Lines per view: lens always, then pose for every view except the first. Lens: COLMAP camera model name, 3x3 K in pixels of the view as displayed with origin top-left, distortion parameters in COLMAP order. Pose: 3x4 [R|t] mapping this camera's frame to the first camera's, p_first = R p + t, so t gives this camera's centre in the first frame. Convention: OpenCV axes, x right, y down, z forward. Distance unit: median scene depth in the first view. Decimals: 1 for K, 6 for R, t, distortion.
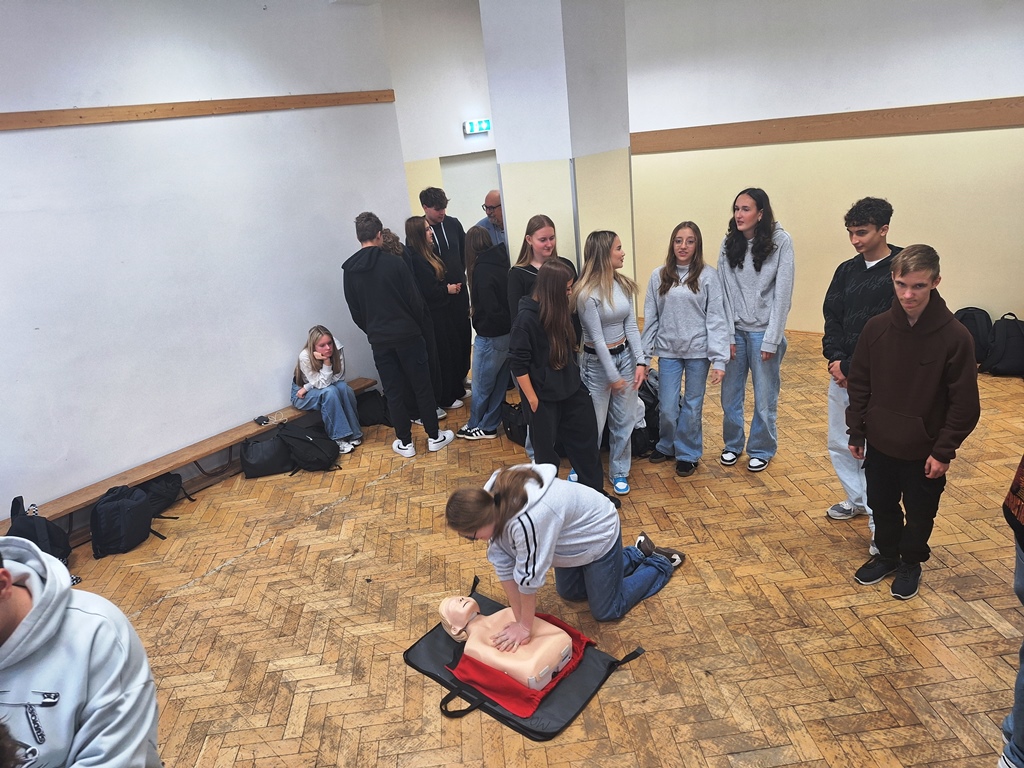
lens RADIAL K [[711.2, 0, 508.4], [0, 711.2, 396.8], [0, 0, 1]] dist [0.115519, -0.157660]
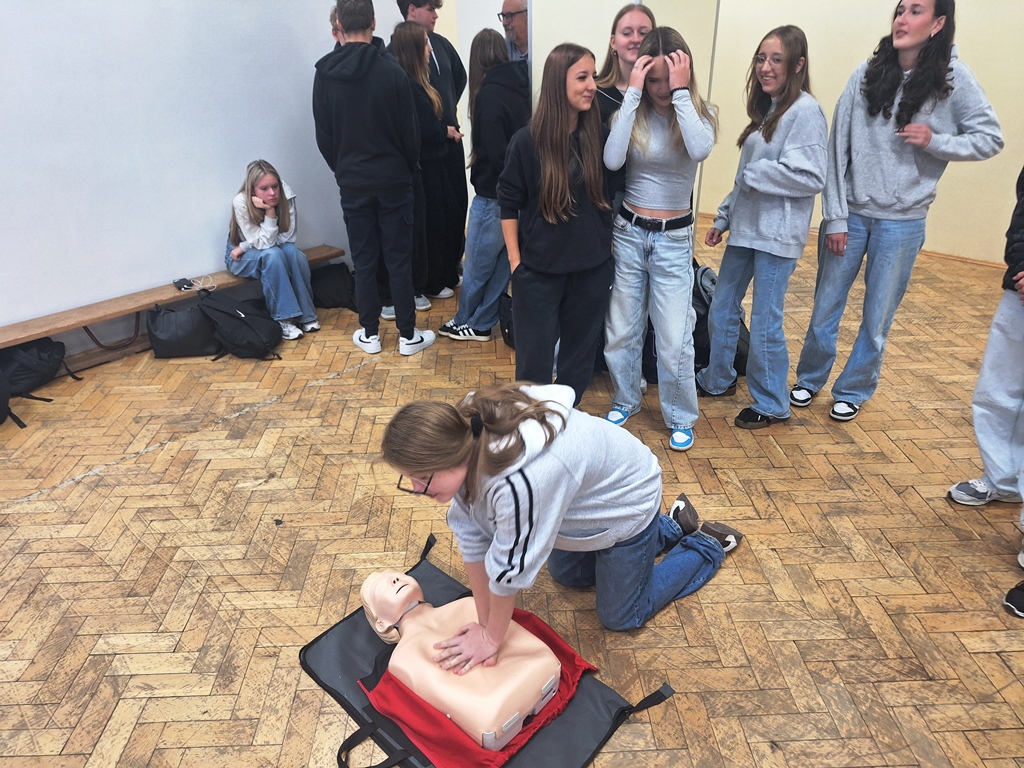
lens RADIAL K [[711.2, 0, 508.4], [0, 711.2, 396.8], [0, 0, 1]] dist [0.115519, -0.157660]
pose [[0.994684, 0.102932, -0.002961, 0.016743], [-0.101718, 0.986622, 0.127397, 0.025989], [0.016035, -0.126419, 0.991847, 0.341244]]
